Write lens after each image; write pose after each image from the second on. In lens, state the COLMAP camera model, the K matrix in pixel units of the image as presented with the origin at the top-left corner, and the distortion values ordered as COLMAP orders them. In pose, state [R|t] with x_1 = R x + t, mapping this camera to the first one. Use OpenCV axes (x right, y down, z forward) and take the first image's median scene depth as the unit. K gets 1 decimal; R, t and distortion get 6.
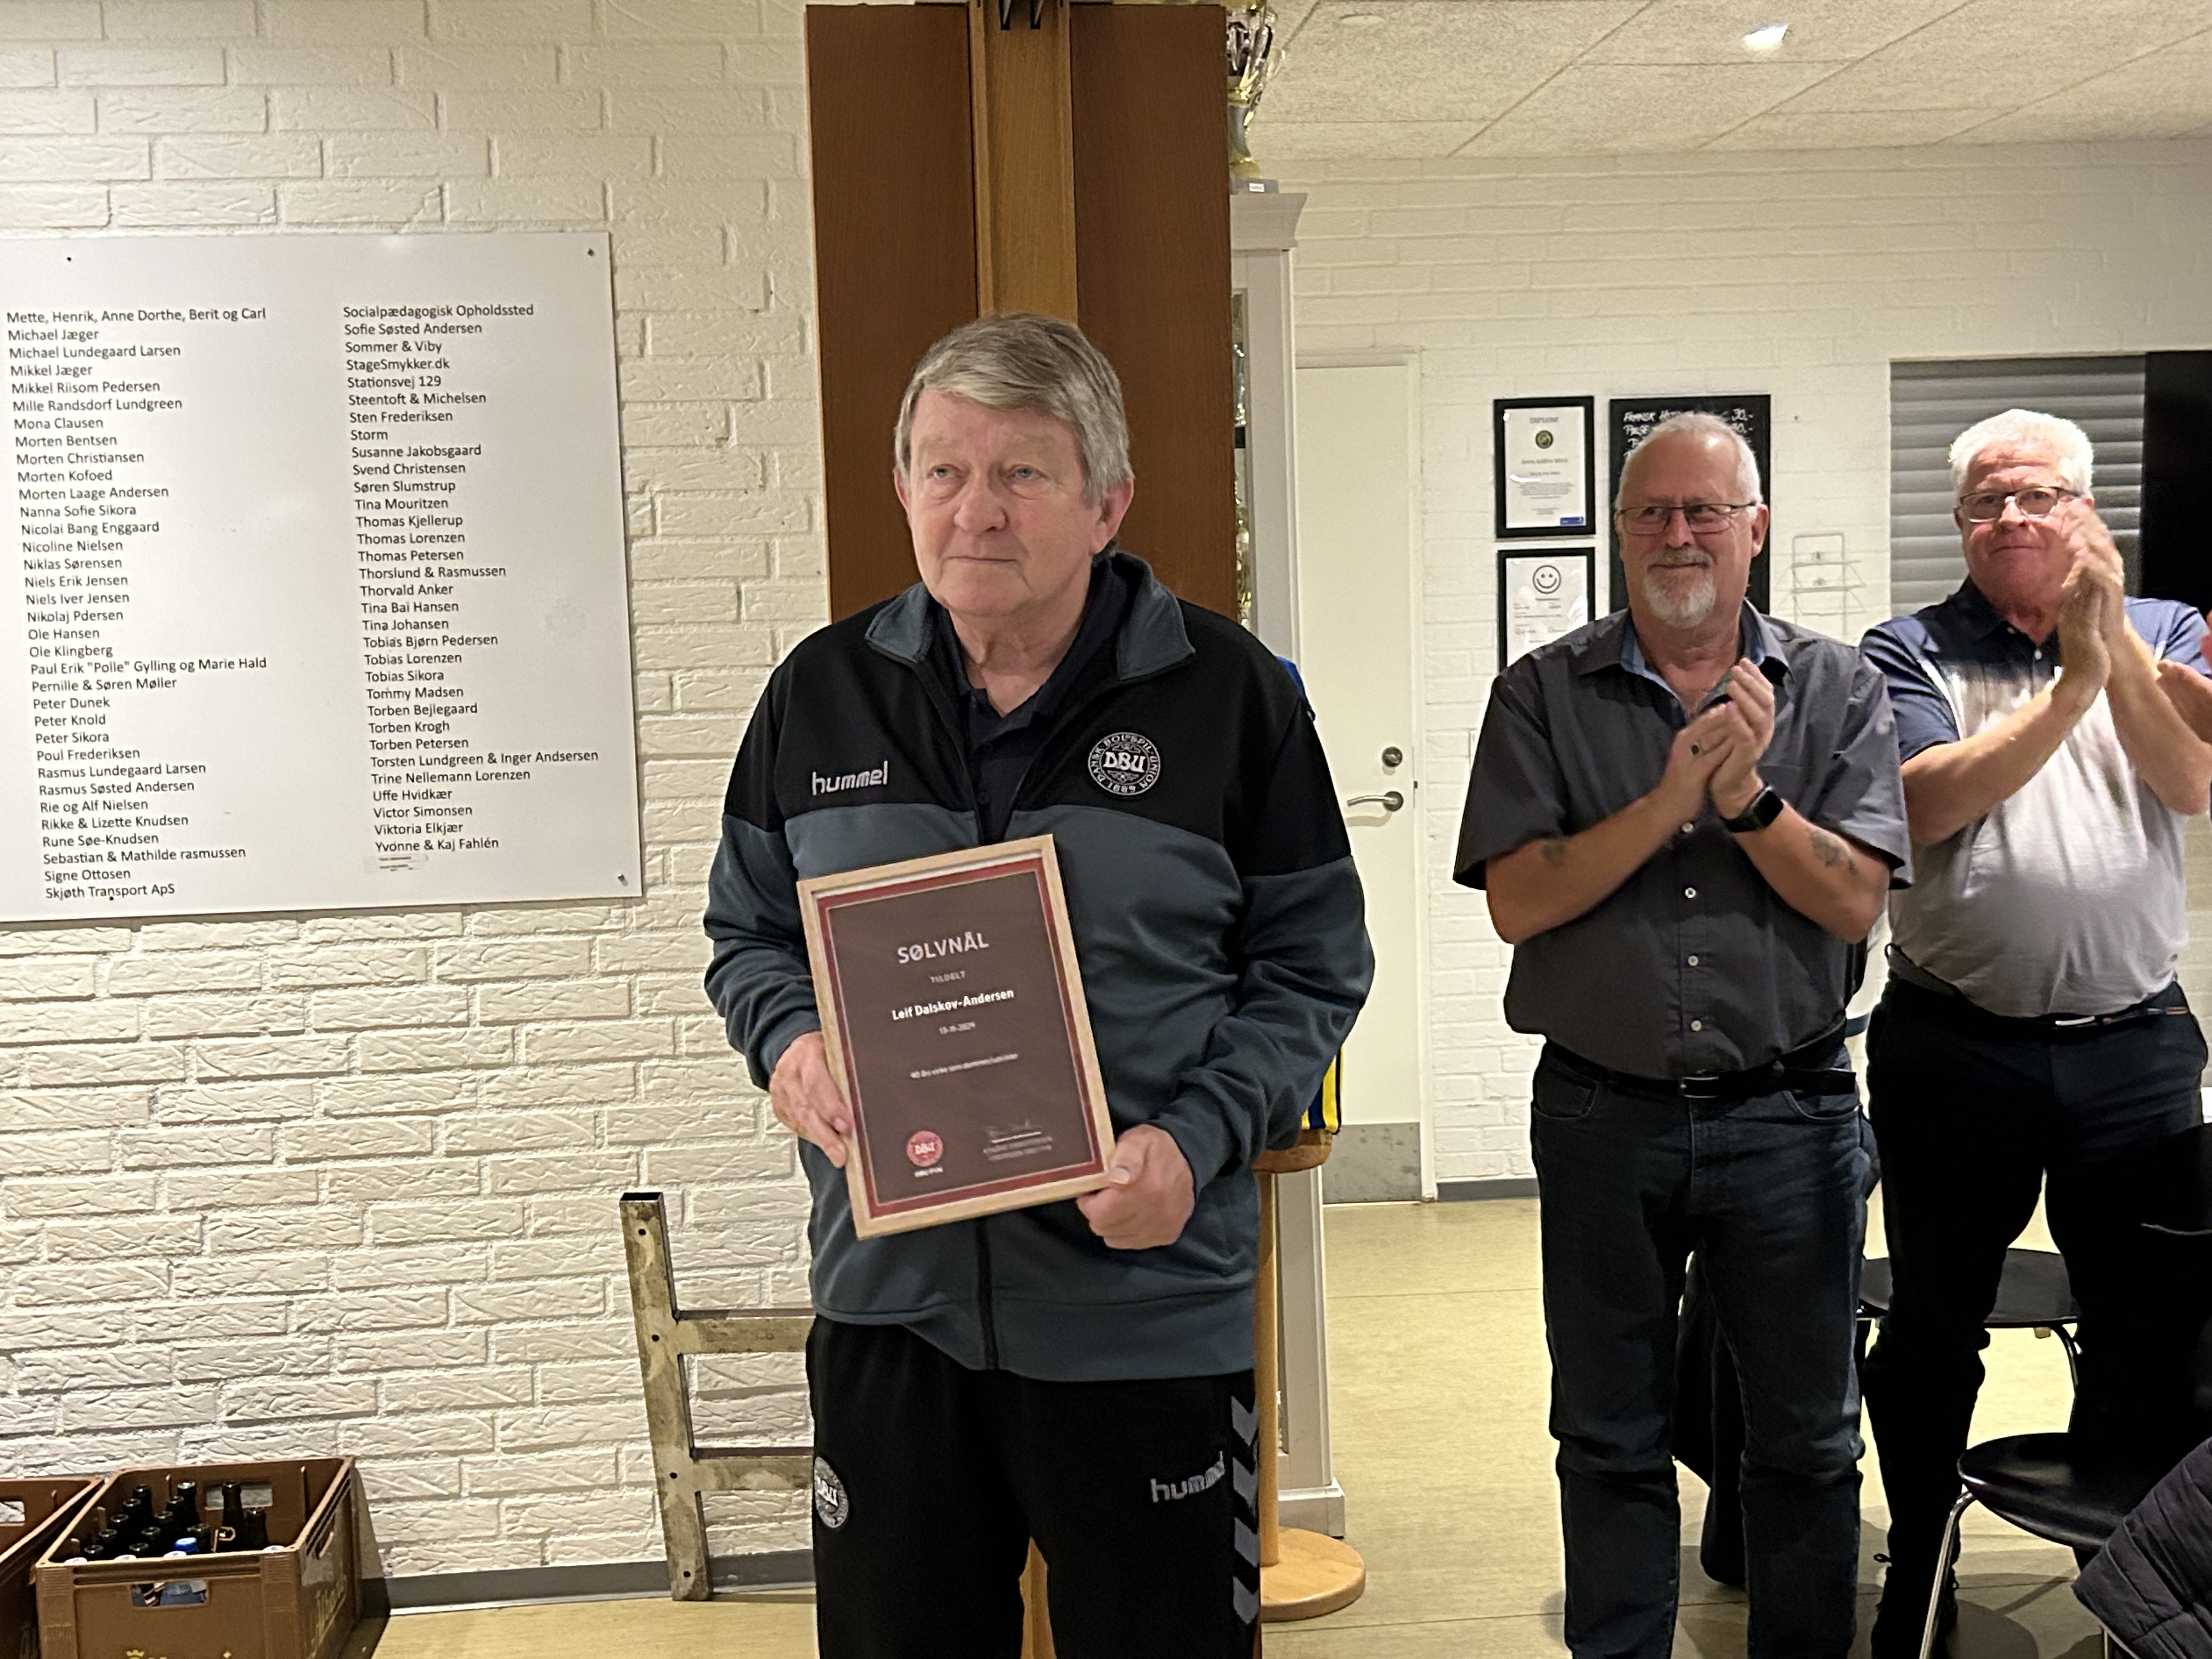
lens RADIAL K [[2614.8, 0, 1096.6], [0, 2614.8, 853.0], [0, 0, 1]] dist [0.008045, 0.000000]
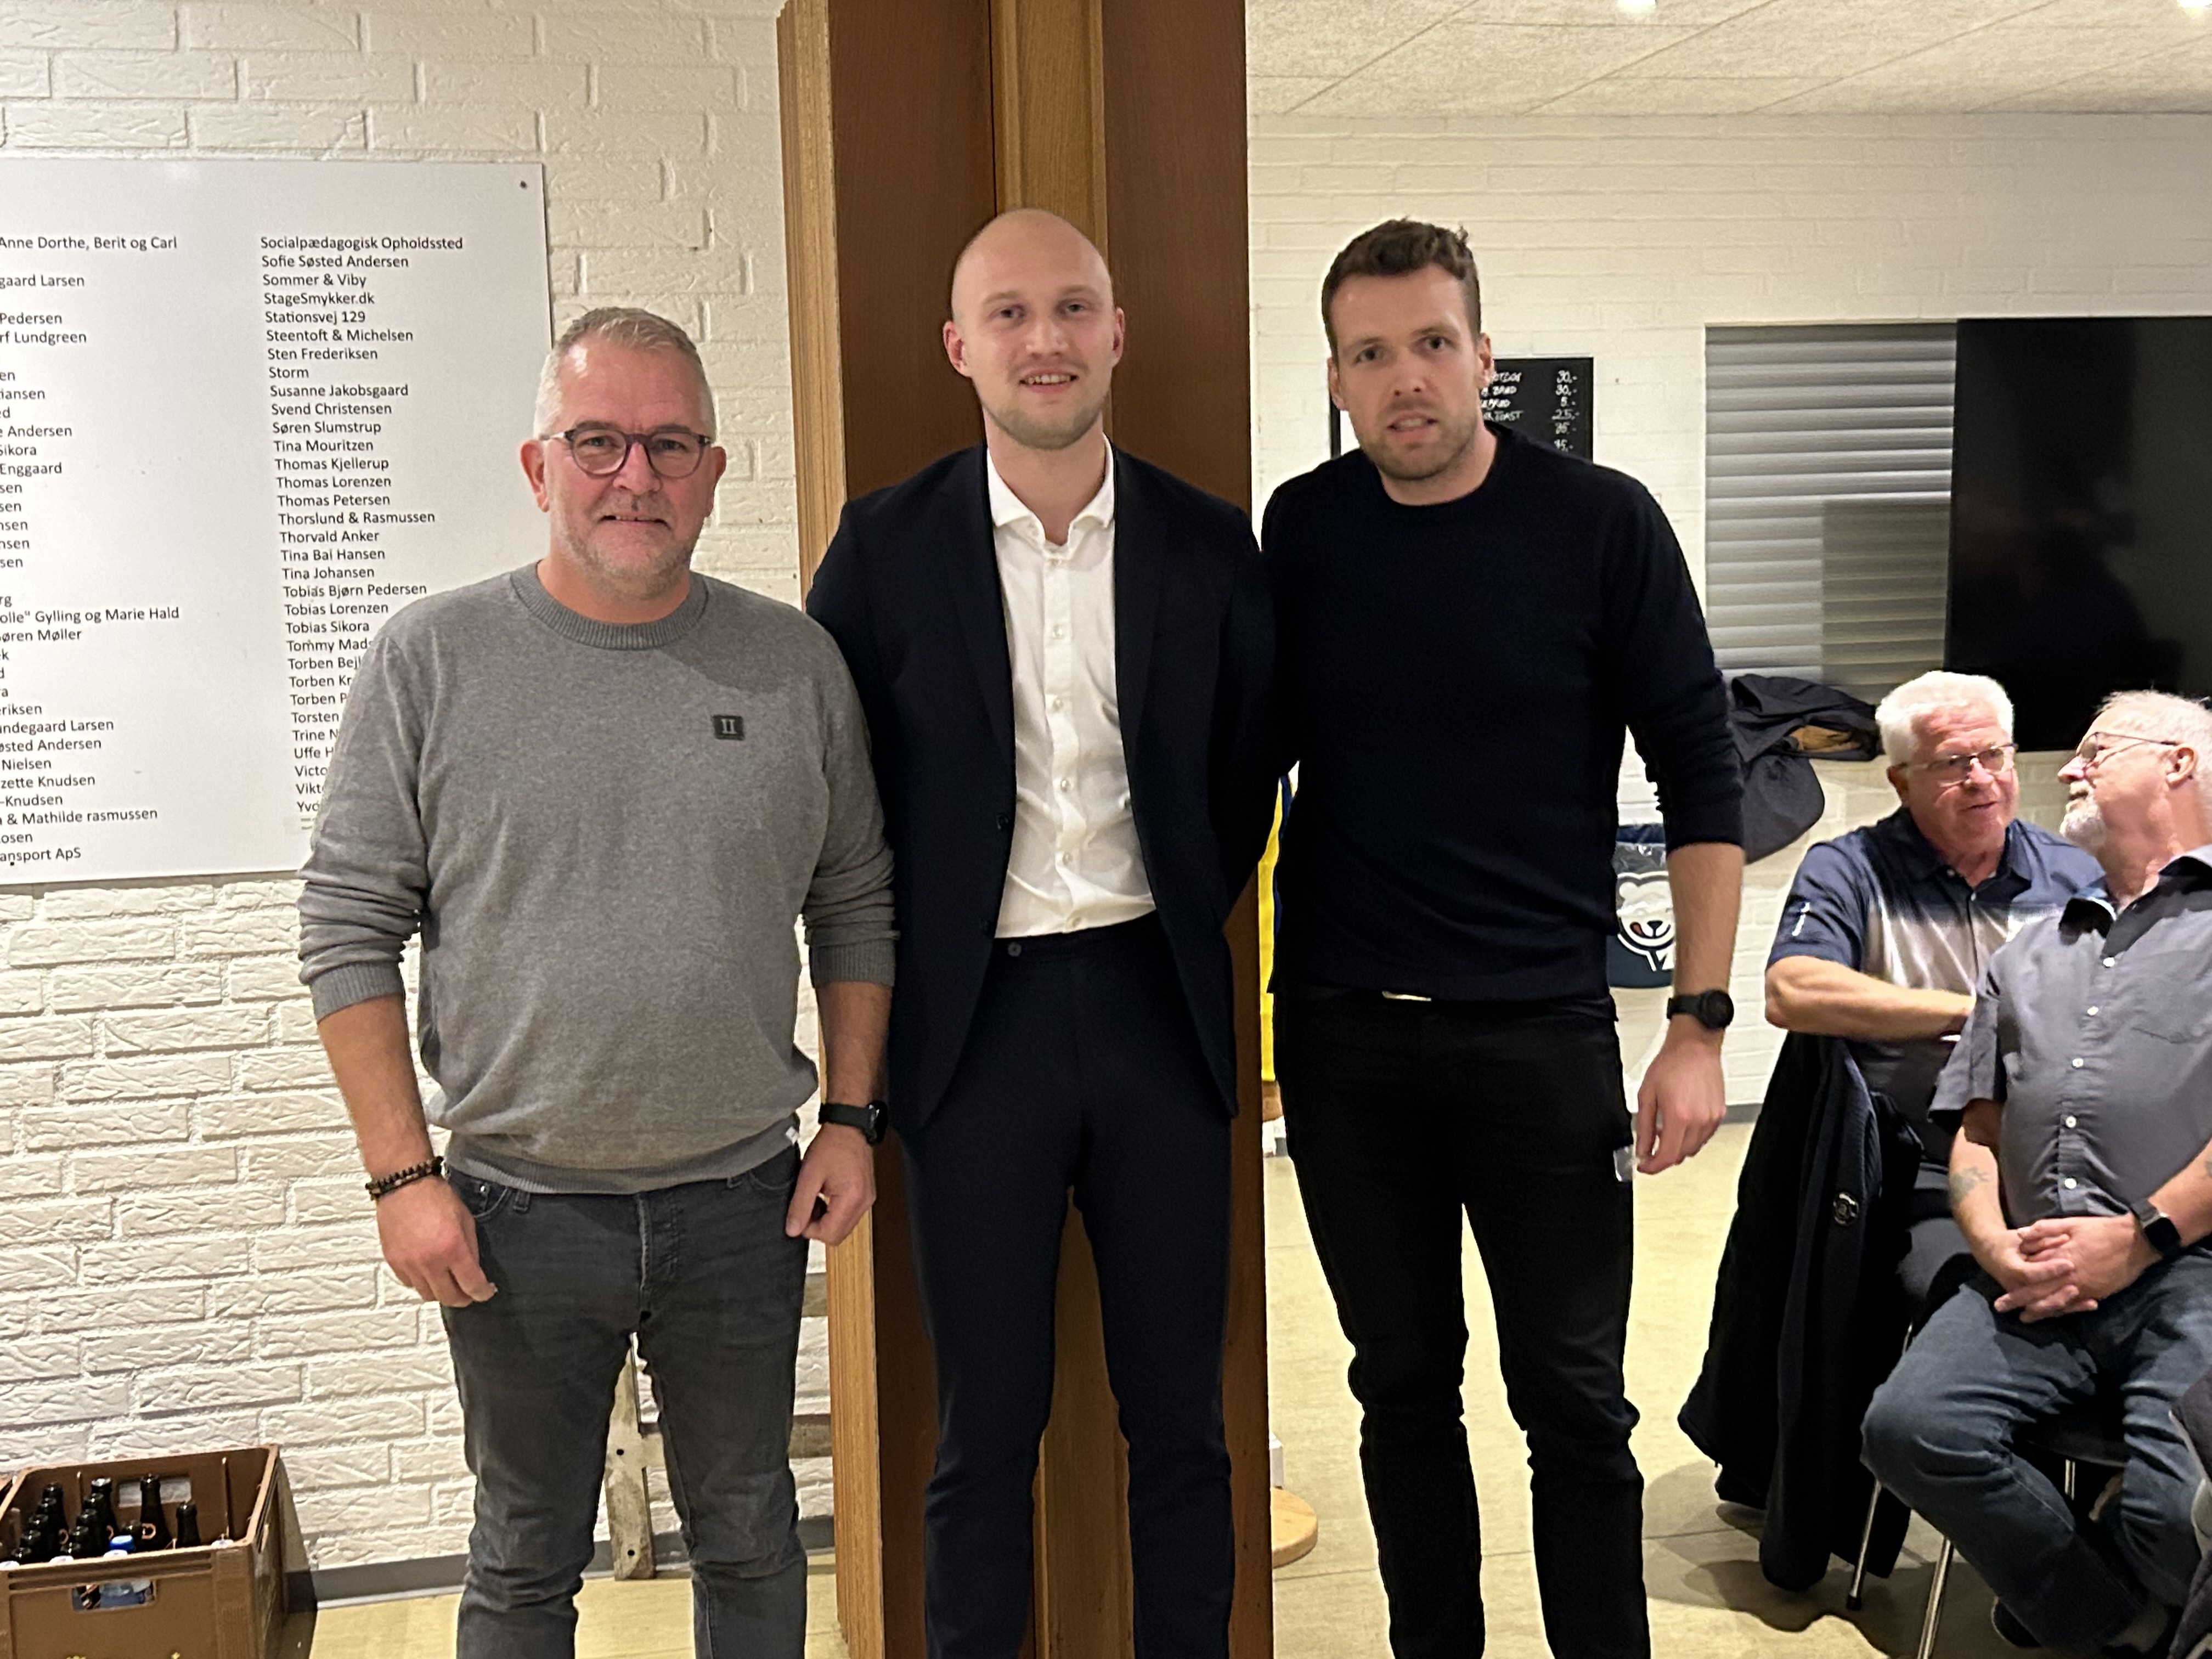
lens RADIAL K [[2614.8, 0, 1072.0], [0, 2614.8, 862.2], [0, 0, 1]] dist [0.008045, 0.000000]
pose [[0.992901, -0.011162, 0.118420, -0.108106], [0.009452, 0.999843, 0.014986, 0.006205], [-0.118569, -0.013760, 0.992850, 0.019795]]
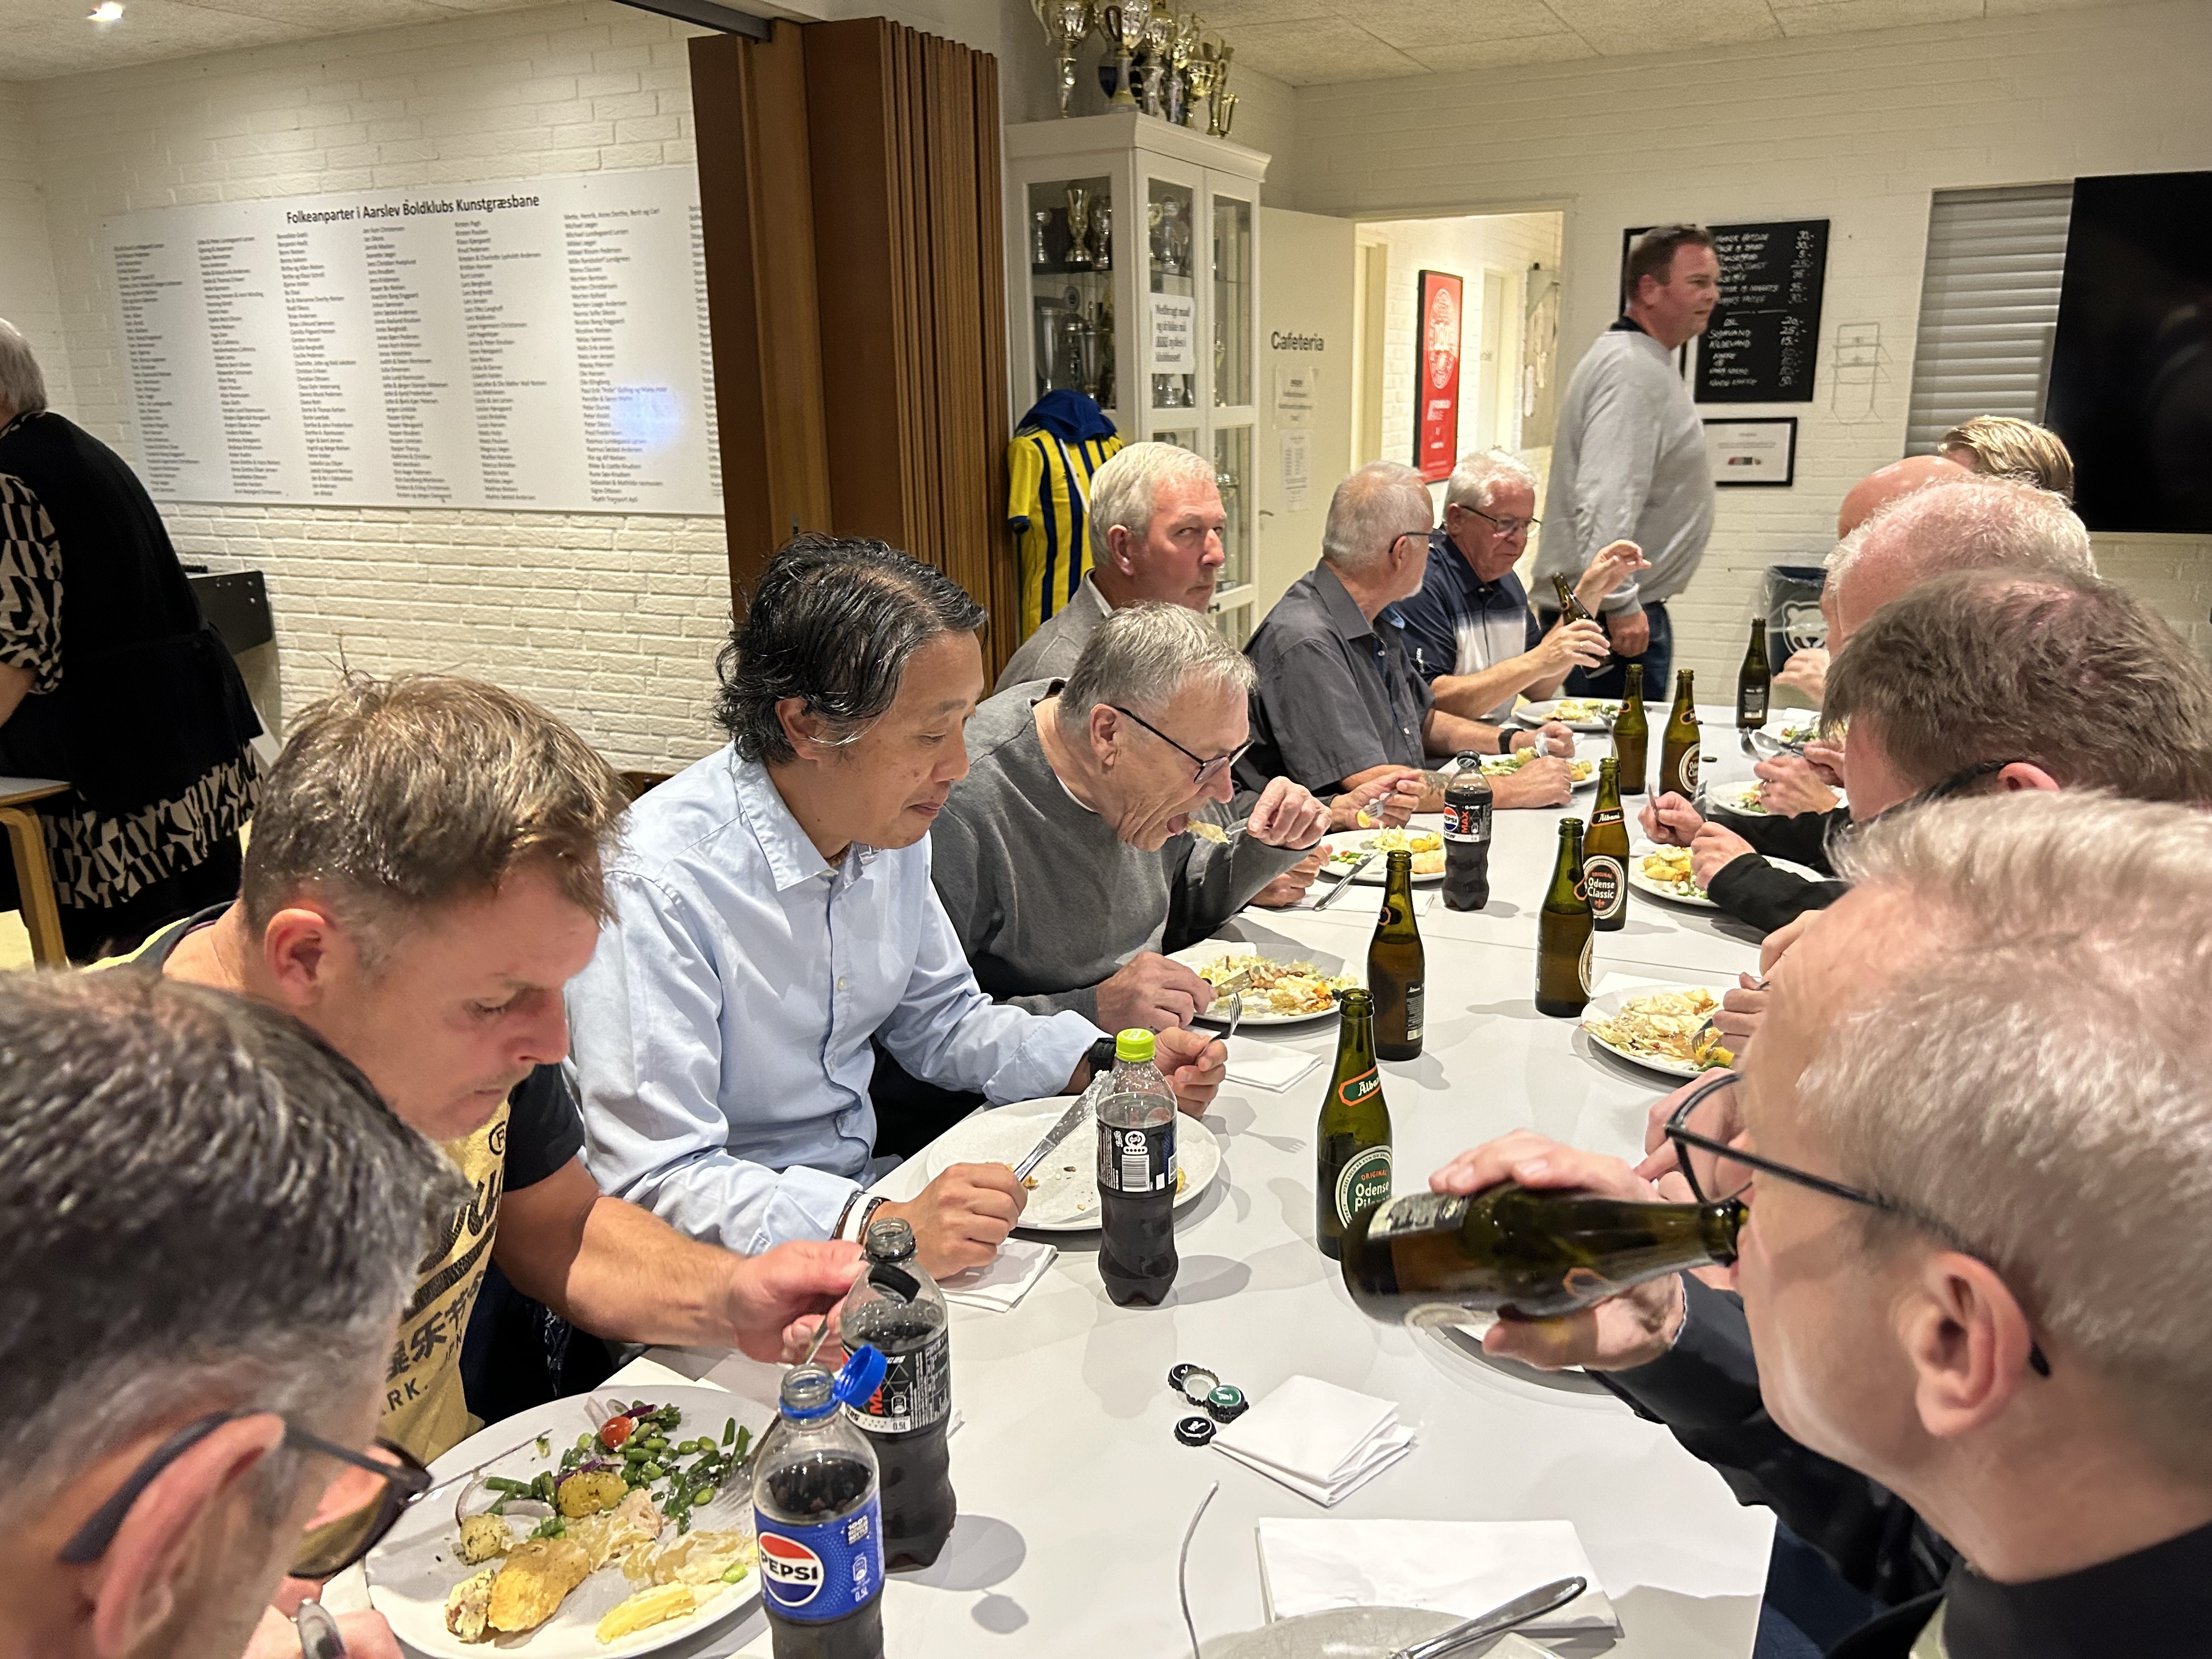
lens RADIAL K [[1665.7, 0, 1119.8], [0, 1665.7, 877.5], [0, 0, 1]] dist [-0.019312, 0.020214]
pose [[0.866479, 0.159607, -0.473012, 0.661461], [-0.060350, 0.974054, 0.218120, -0.005456], [0.495553, -0.160450, 0.853629, -0.000914]]
